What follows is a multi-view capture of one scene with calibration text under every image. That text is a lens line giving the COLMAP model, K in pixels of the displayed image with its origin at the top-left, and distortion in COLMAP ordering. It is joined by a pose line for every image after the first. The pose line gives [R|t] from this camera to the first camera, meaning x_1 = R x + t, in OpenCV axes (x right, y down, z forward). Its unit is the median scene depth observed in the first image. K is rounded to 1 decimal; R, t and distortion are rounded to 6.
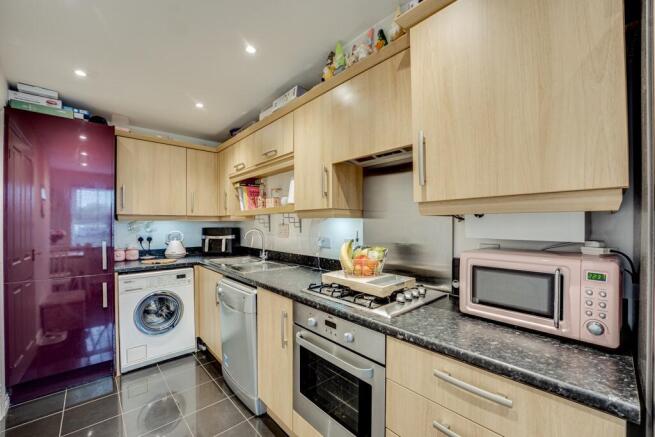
lens RADIAL K [[269.3, 0, 327.2], [0, 269.3, 224.9], [0, 0, 1]] dist [-0.011941, 0.000263]
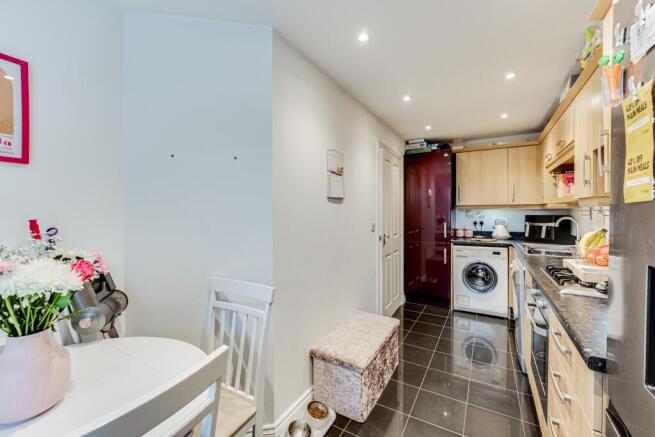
lens RADIAL K [[269.3, 0, 327.7], [0, 269.3, 214.5], [0, 0, 1]] dist [-0.011941, 0.000263]
pose [[0.300341, 0.009984, -0.953780, 0.401196], [0.000271, 0.999944, 0.010553, -0.003716], [0.953832, -0.003428, 0.300321, -0.127890]]
